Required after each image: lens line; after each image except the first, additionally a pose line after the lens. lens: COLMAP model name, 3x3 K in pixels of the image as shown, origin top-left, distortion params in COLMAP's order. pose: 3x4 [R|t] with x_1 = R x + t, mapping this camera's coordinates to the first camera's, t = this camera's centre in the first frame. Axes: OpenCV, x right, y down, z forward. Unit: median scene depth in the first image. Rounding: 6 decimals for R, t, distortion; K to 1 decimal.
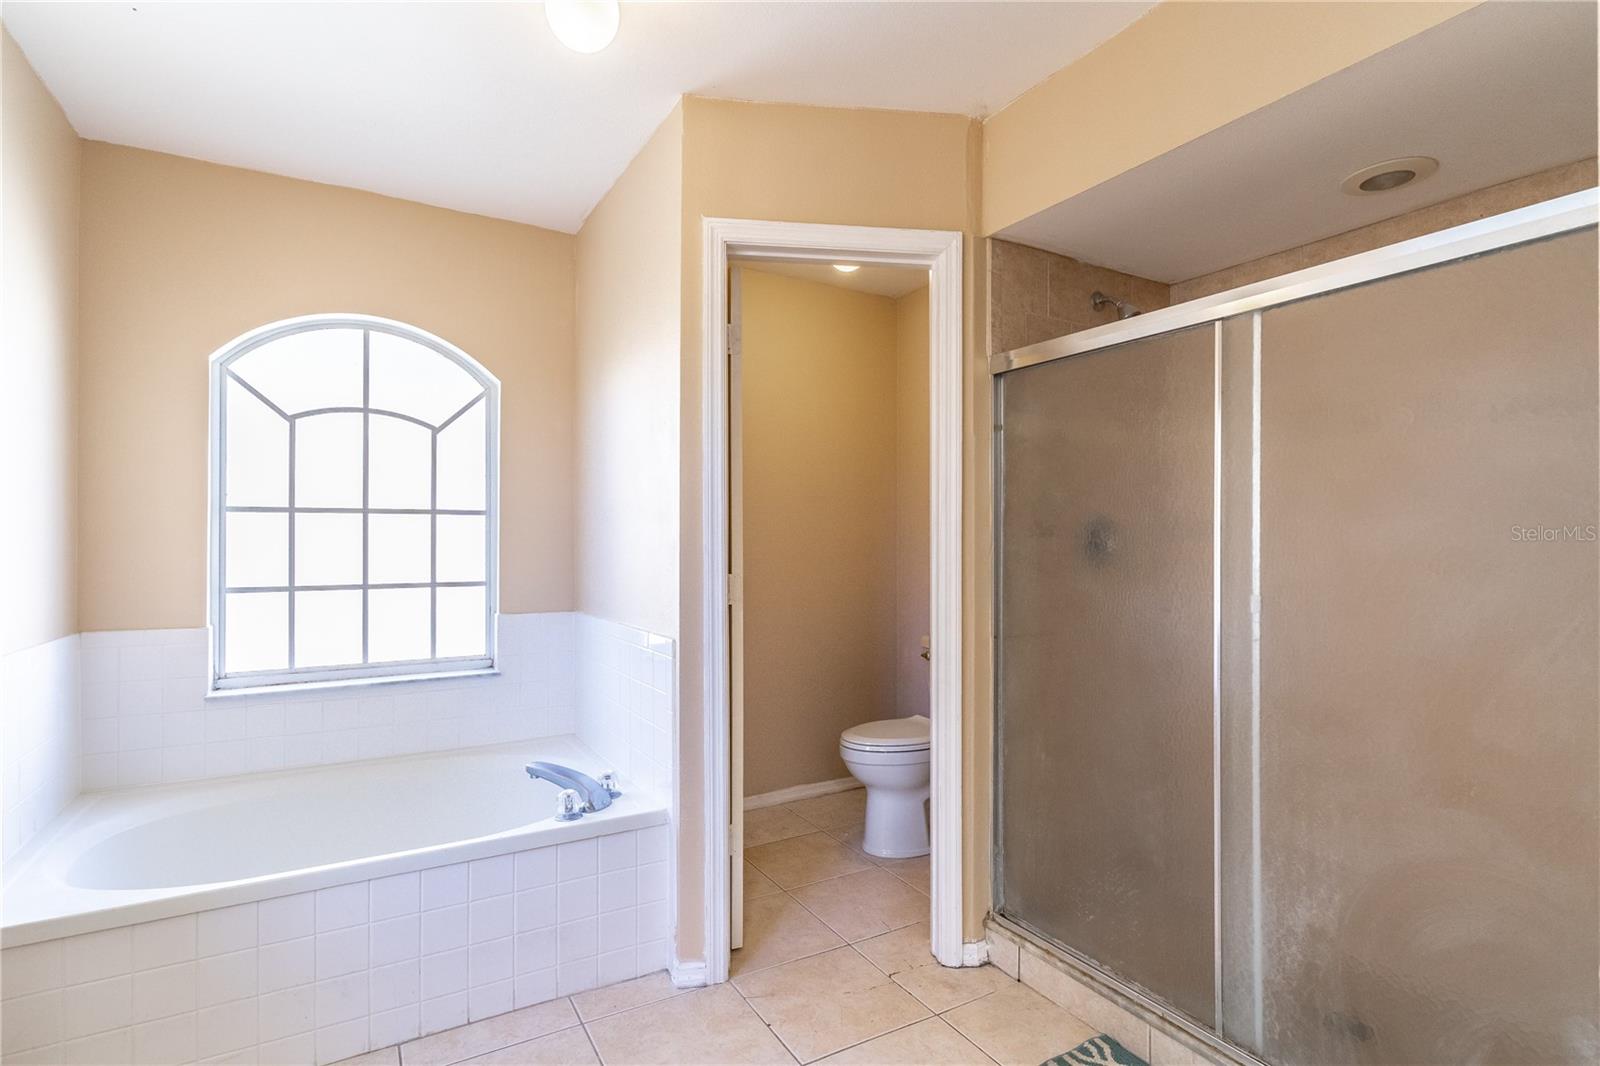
lens RADIAL K [[791.3, 0, 792.4], [0, 791.3, 537.6], [0, 0, 1]] dist [0.000550, 0.000706]
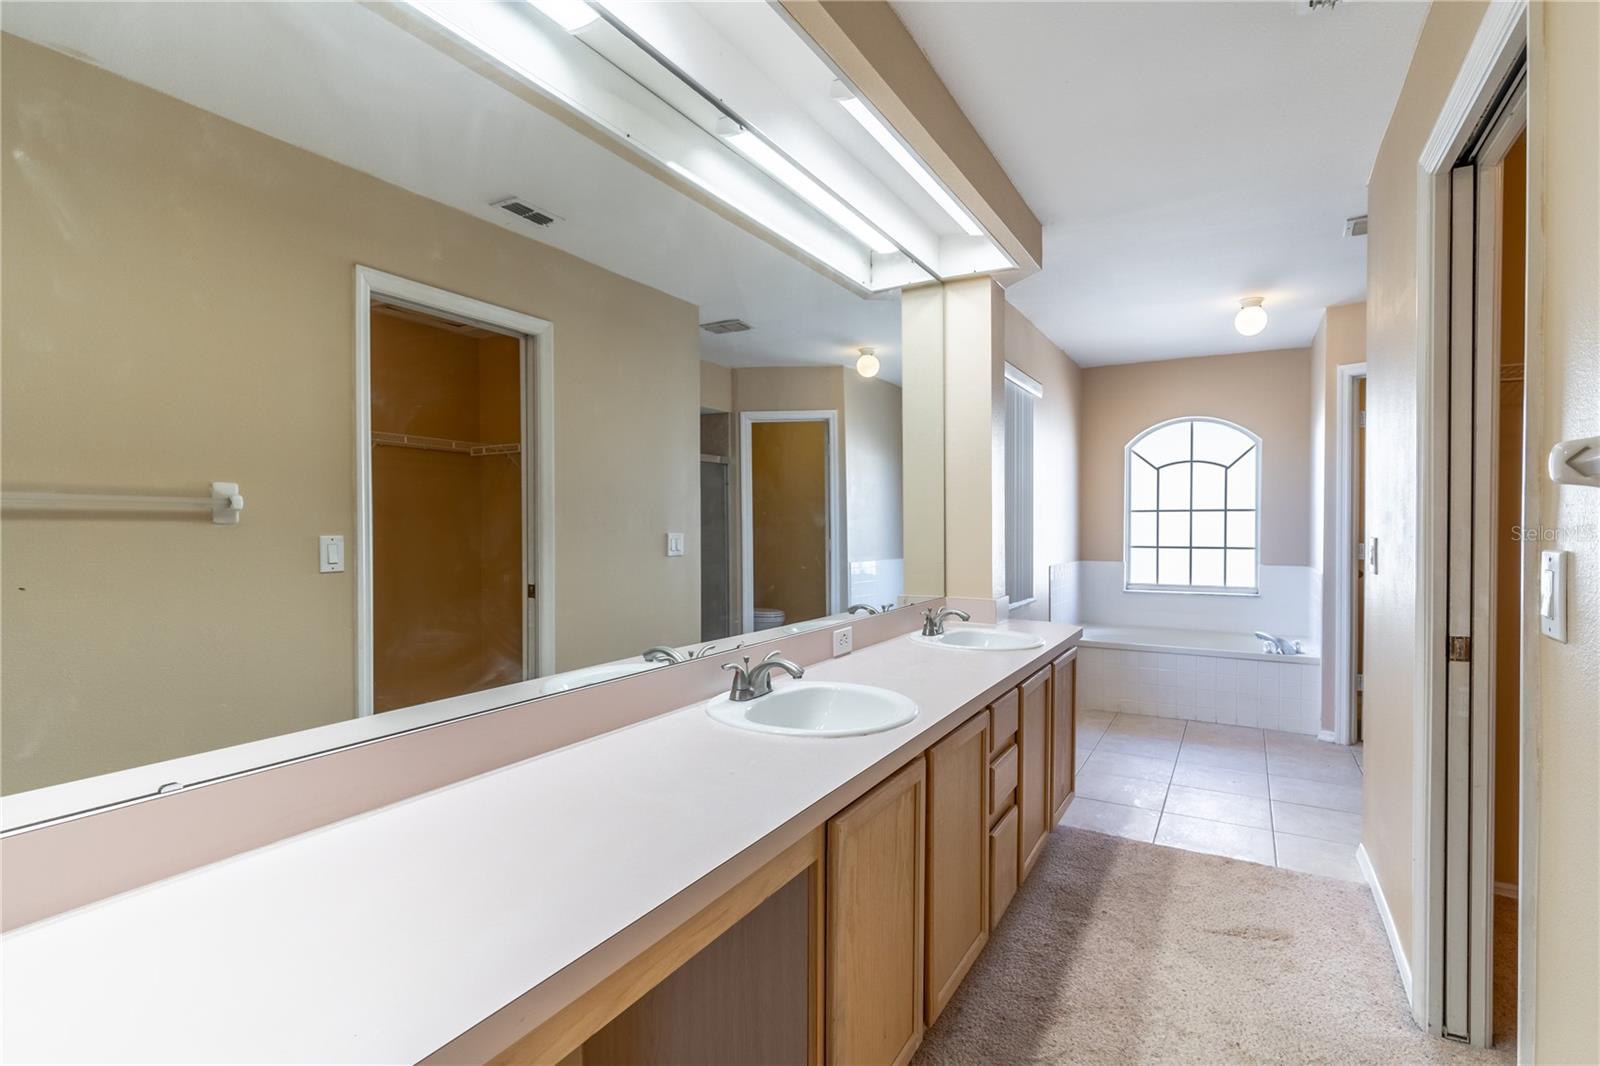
lens RADIAL K [[791.3, 0, 792.4], [0, 791.3, 537.6], [0, 0, 1]] dist [0.000550, 0.000706]
pose [[0.507813, 0.015741, -0.861323, 0.707518], [0.001765, 0.999812, 0.019312, -0.005062], [0.861465, -0.011328, 0.507690, -0.937445]]
